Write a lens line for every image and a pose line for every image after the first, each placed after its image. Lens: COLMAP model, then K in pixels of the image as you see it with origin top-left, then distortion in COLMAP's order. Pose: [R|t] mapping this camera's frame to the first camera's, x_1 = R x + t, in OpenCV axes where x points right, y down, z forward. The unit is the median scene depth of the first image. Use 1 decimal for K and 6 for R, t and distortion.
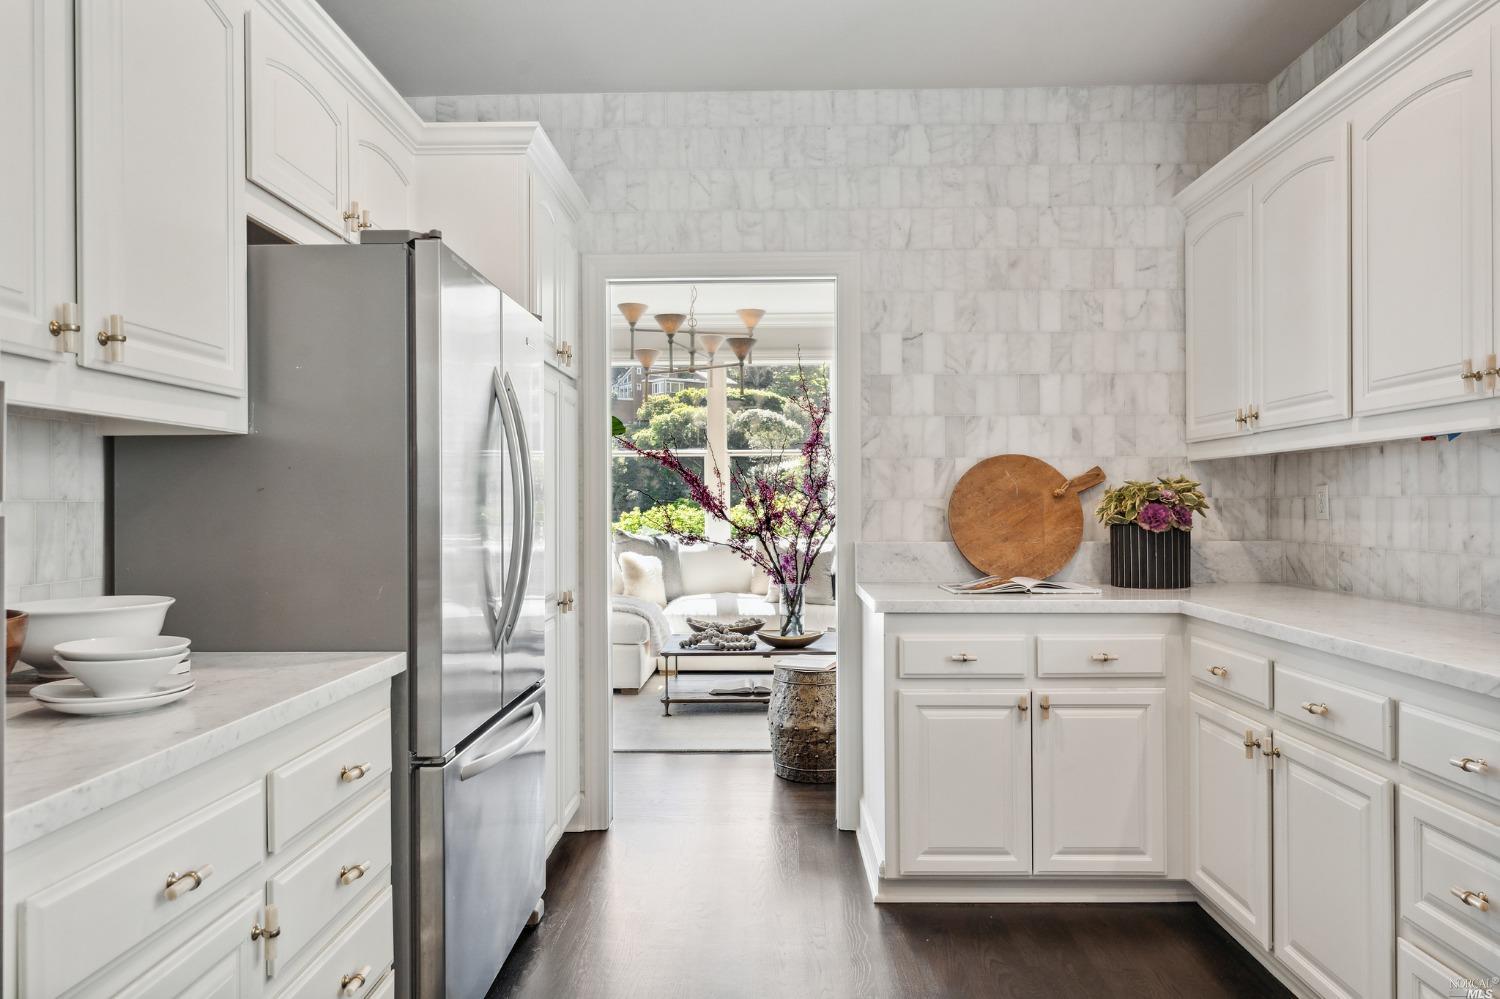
lens RADIAL K [[961.2, 0, 750.0], [0, 961.2, 499.5], [0, 0, 1]] dist [0.001938, -0.001167]
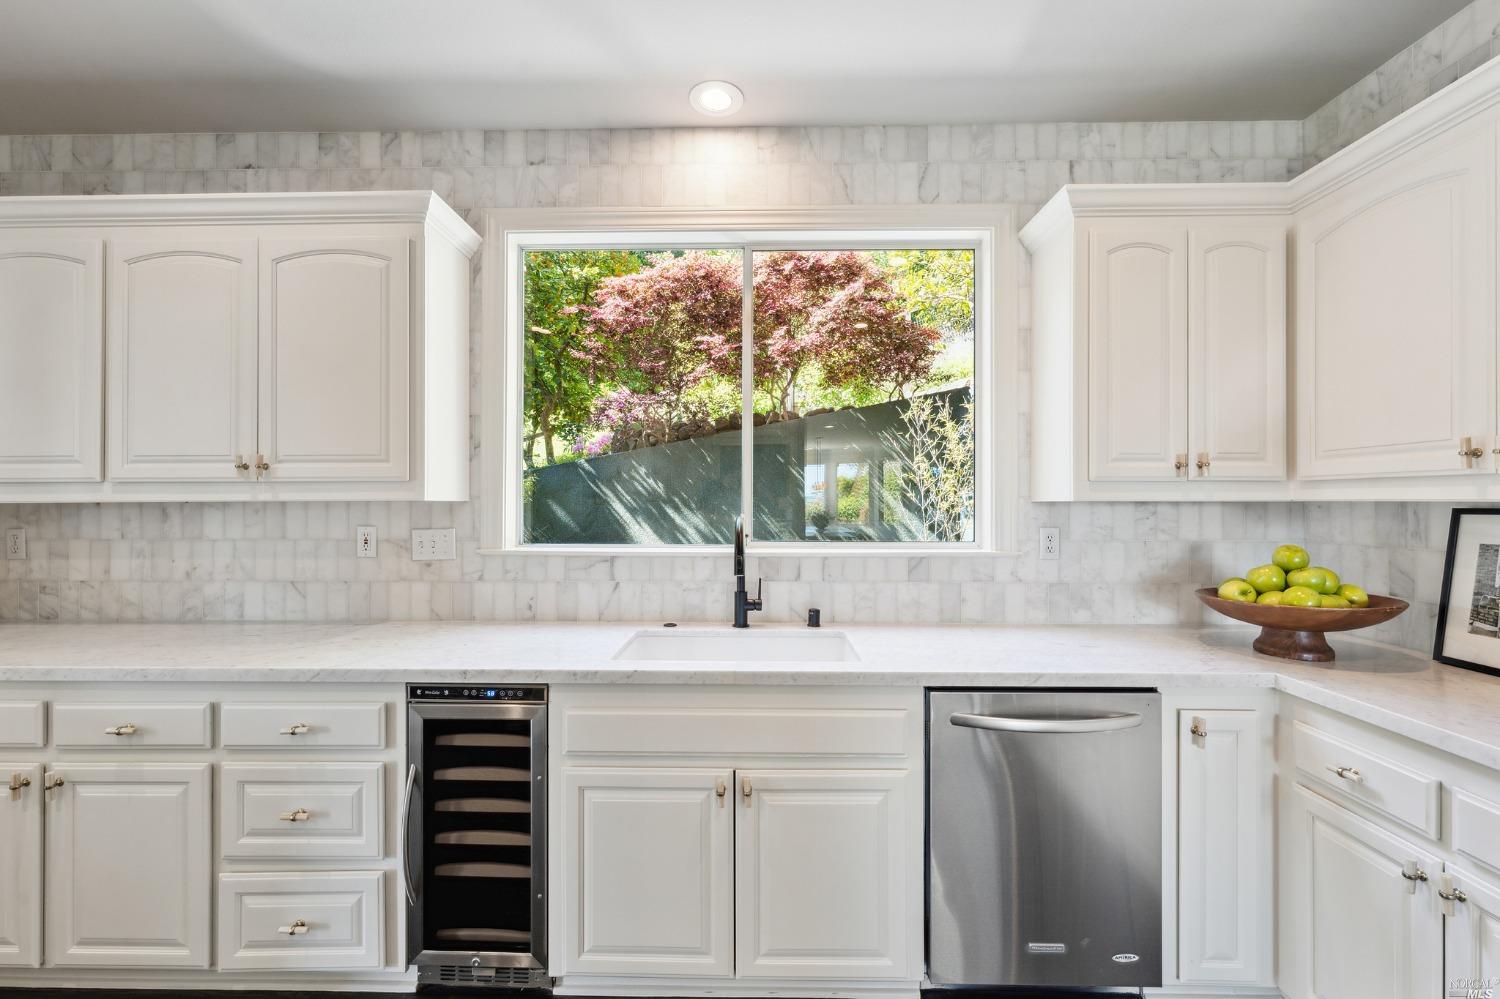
lens RADIAL K [[607.1, 0, 750.0], [0, 607.1, 499.5], [0, 0, 1]] dist [0.000966, 0.000180]
pose [[-0.003736, 0.006839, 0.999970, -0.089057], [-0.002571, 0.999973, -0.006848, -0.034222], [-0.999990, -0.002597, -0.003719, 0.103374]]
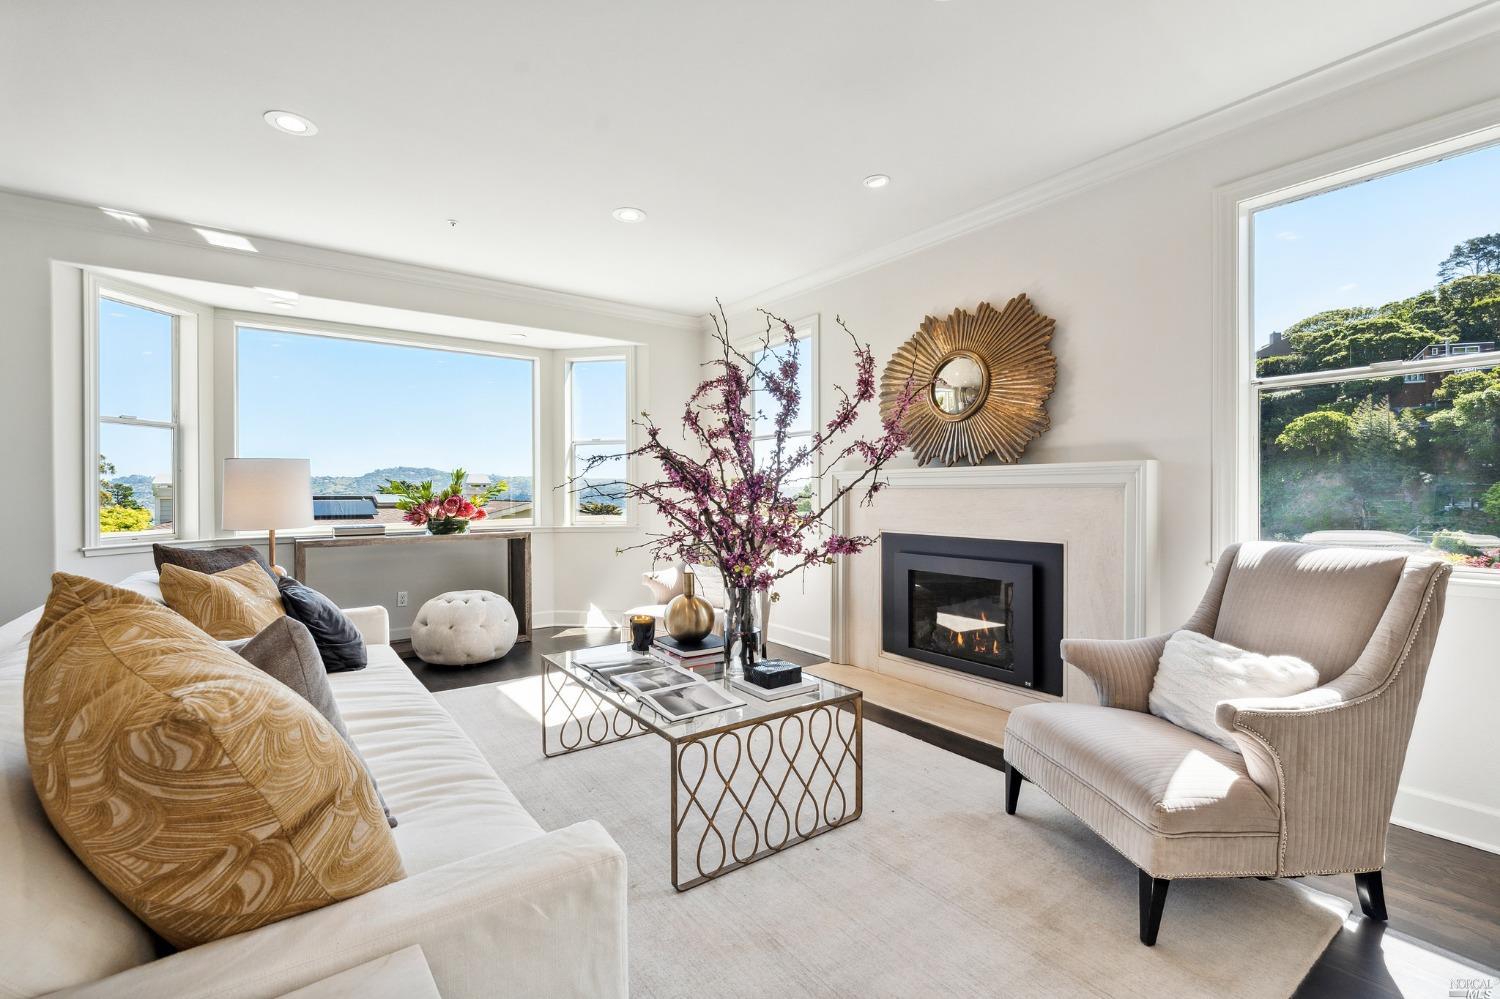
lens RADIAL K [[650.0, 0, 748.7], [0, 650.0, 494.5], [0, 0, 1]] dist [-0.000562, -0.000200]
pose [[0.613821, 0.007031, -0.789414, -0.841729], [0.004834, 0.999908, 0.012664, 0.016214], [0.789430, -0.011589, 0.613731, 1.481938]]
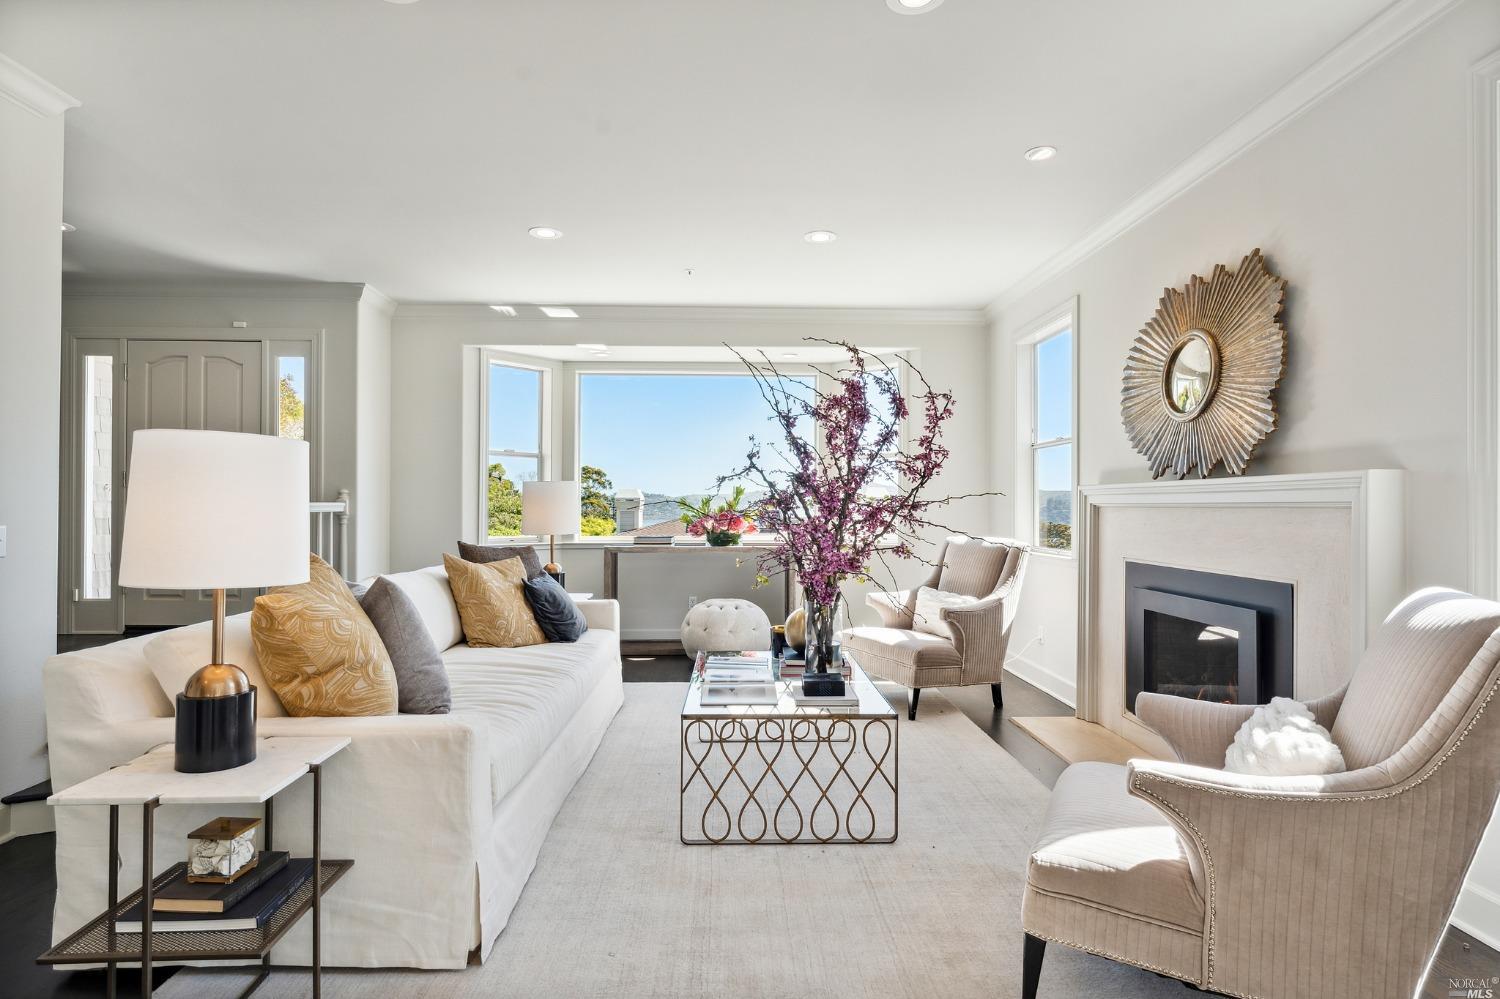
lens RADIAL K [[778.1, 0, 750.0], [0, 778.1, 499.5], [0, 0, 1]] dist [-0.000125, -0.000374]
pose [[0.058564, -0.003565, -0.998277, -0.526021], [0.001769, 0.999992, -0.003467, 0.013814], [0.998282, -0.001563, 0.058569, 1.783154]]
